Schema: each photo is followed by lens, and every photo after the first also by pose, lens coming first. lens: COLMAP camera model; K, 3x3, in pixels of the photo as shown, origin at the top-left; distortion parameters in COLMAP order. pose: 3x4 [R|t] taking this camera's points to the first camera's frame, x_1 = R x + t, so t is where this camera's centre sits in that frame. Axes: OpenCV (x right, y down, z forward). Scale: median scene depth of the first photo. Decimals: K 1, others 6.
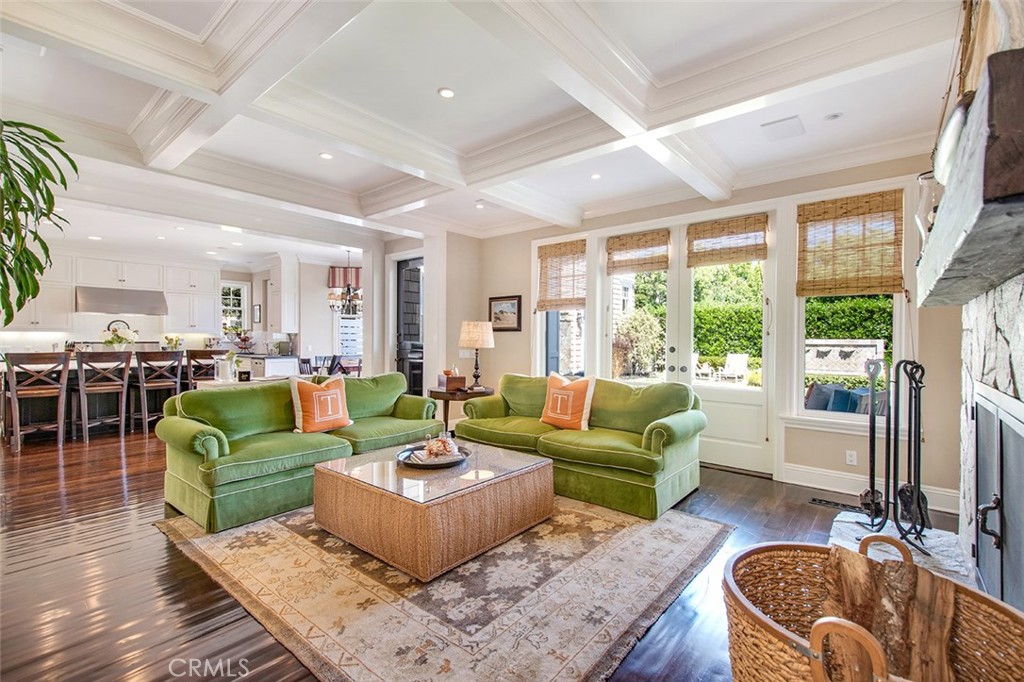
lens RADIAL K [[450.5, 0, 514.1], [0, 450.5, 339.4], [0, 0, 1]] dist [0.015098, -0.004789]
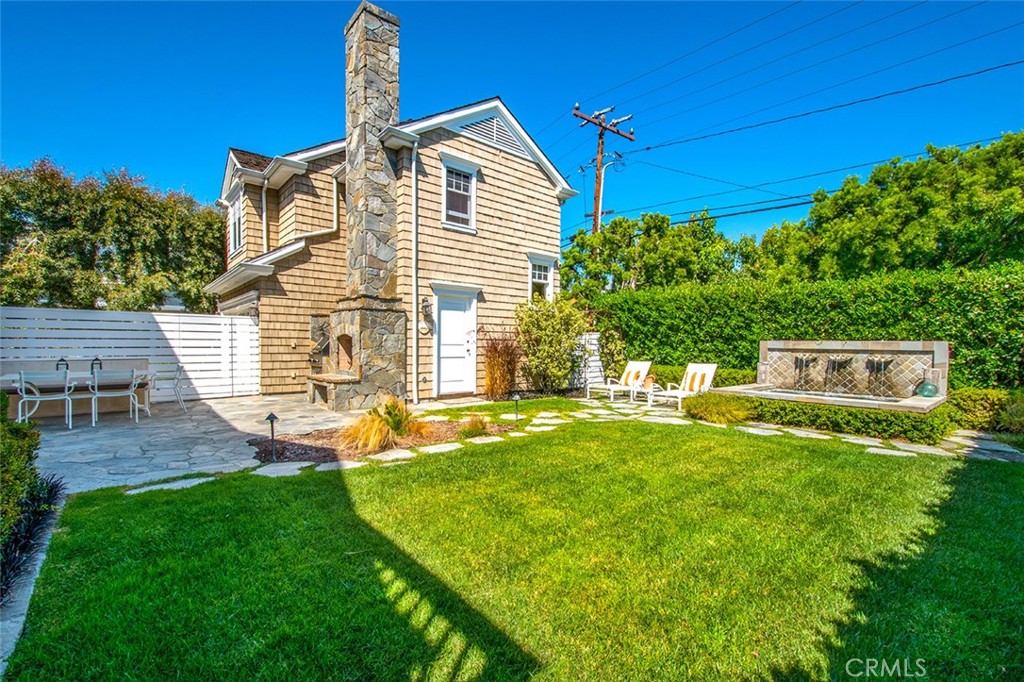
lens RADIAL K [[450.5, 0, 512.7], [0, 450.5, 348.4], [0, 0, 1]] dist [0.015098, -0.004789]
pose [[0.984831, 0.008891, -0.173290, 0.382023], [-0.007237, 0.999922, 0.010174, 0.007188], [0.173367, -0.008766, 0.984818, 0.357141]]
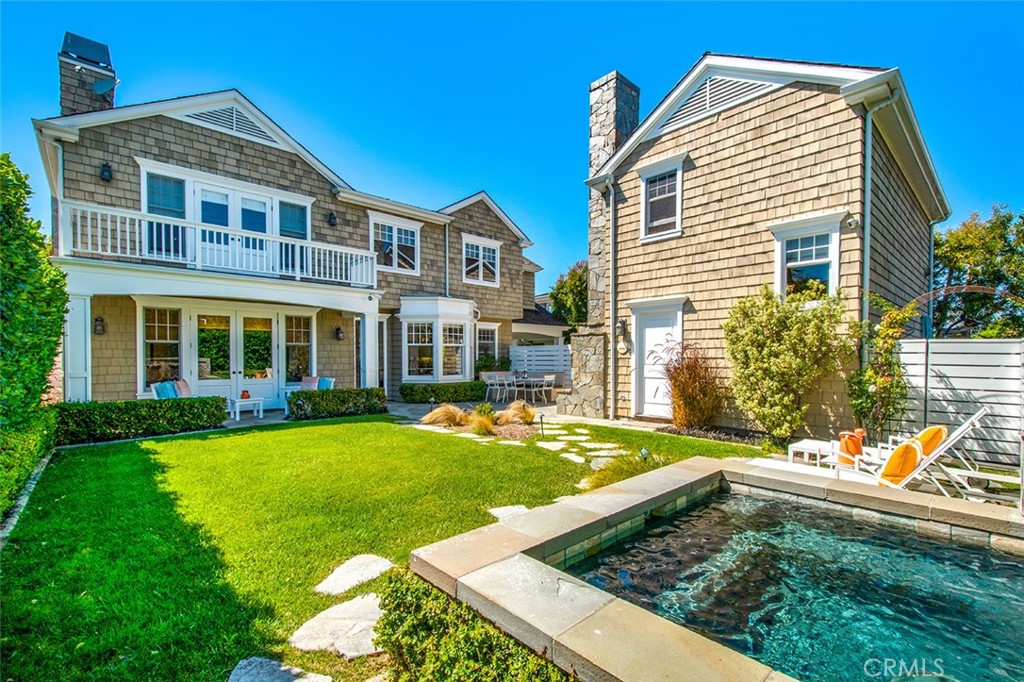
lens RADIAL K [[450.5, 0, 509.4], [0, 450.5, 355.7], [0, 0, 1]] dist [0.015098, -0.004789]
pose [[-0.141275, -0.008342, -0.989935, 0.843126], [0.001926, 0.999960, -0.008701, 0.001832], [0.989969, -0.003136, -0.141253, 0.913170]]
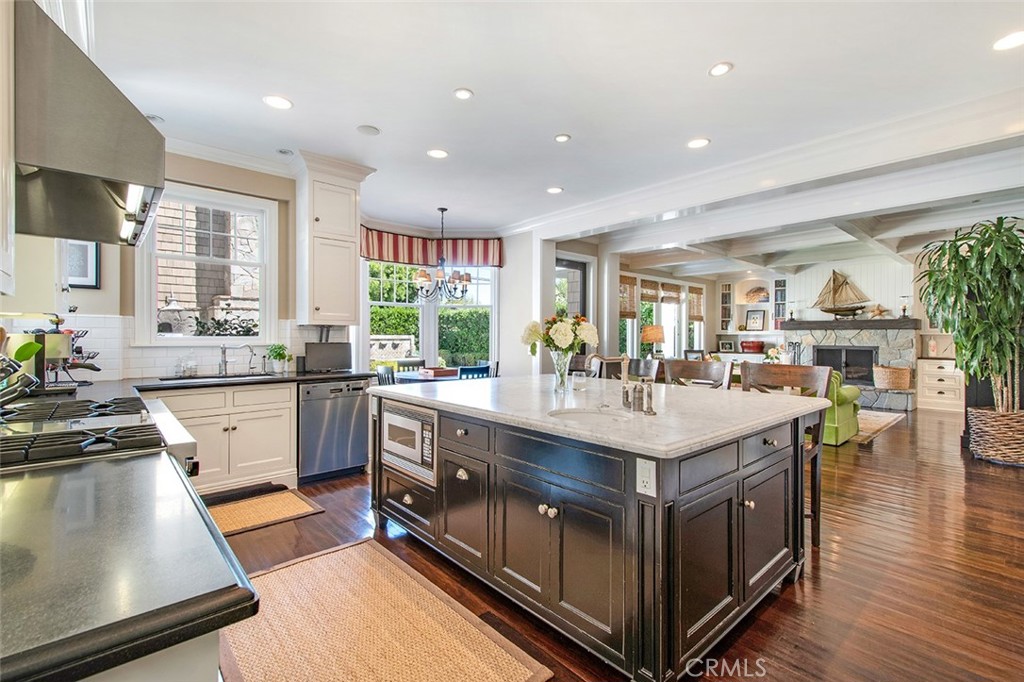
lens RADIAL K [[450.5, 0, 513.2], [0, 450.5, 335.7], [0, 0, 1]] dist [0.015098, -0.004789]
pose [[0.148209, -0.001495, 0.988955, -0.589281], [-0.004242, 0.999989, 0.002148, -0.002620], [-0.988947, -0.004513, 0.148201, 0.450380]]
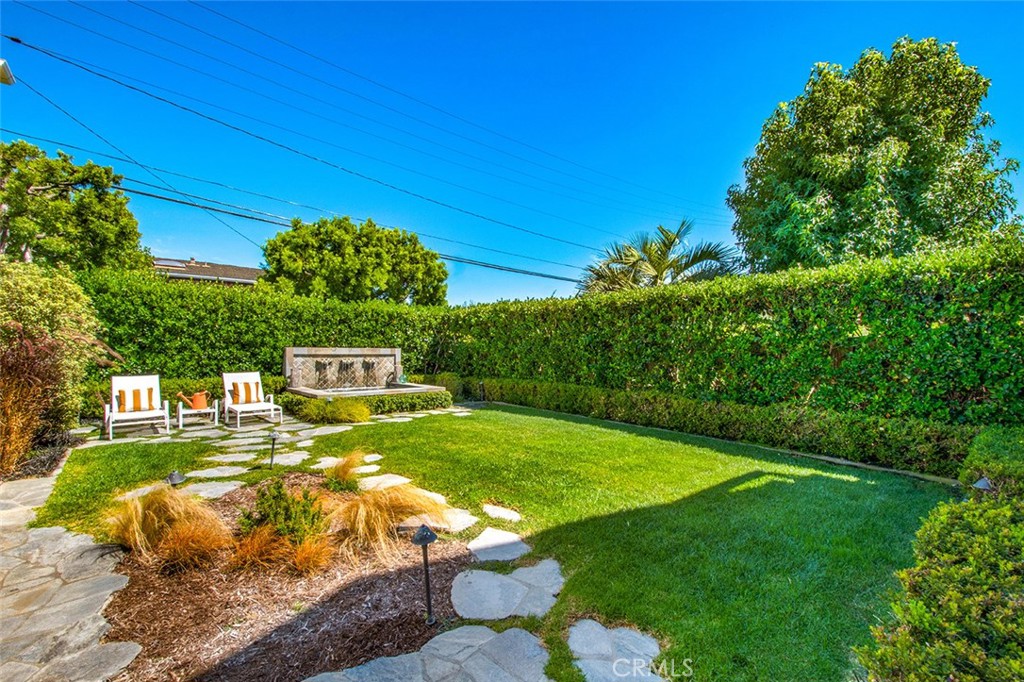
lens RADIAL K [[450.5, 0, 512.3], [0, 450.5, 346.0], [0, 0, 1]] dist [0.015098, -0.004789]
pose [[0.163113, 0.003396, 0.986602, -0.035165], [-0.008410, 0.999963, -0.002051, -0.004170], [-0.986572, -0.007963, 0.163135, 0.622035]]
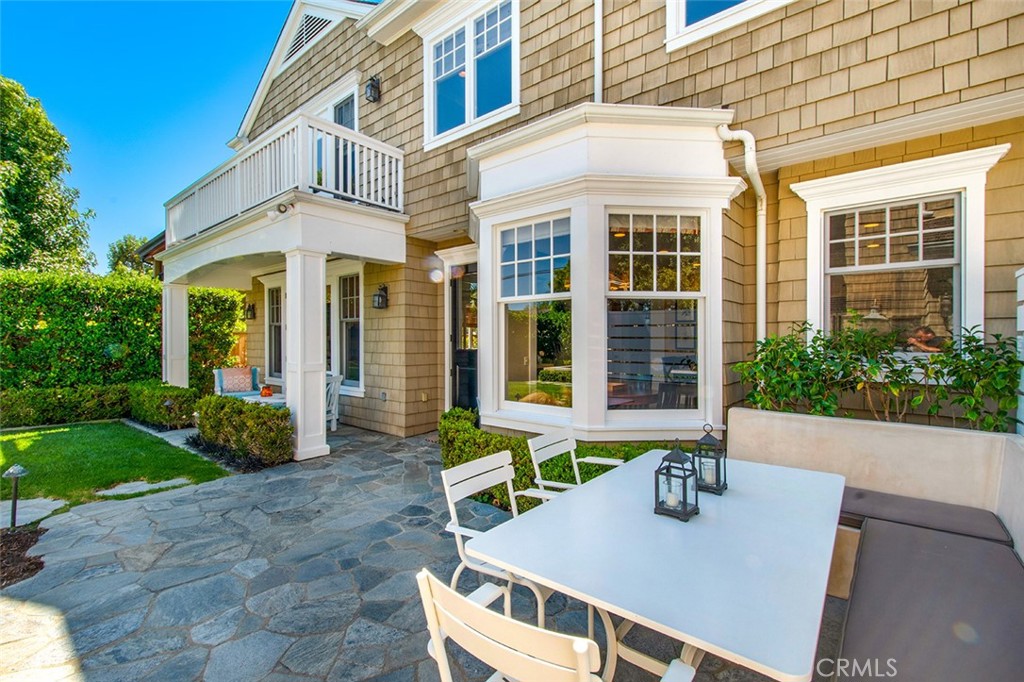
lens RADIAL K [[450.5, 0, 509.5], [0, 450.5, 338.5], [0, 0, 1]] dist [0.015098, -0.004789]
pose [[-0.999986, -0.000253, 0.005222, -0.146009], [-0.000241, 0.999998, 0.002153, -0.006971], [-0.005223, 0.002151, -0.999984, 0.932881]]
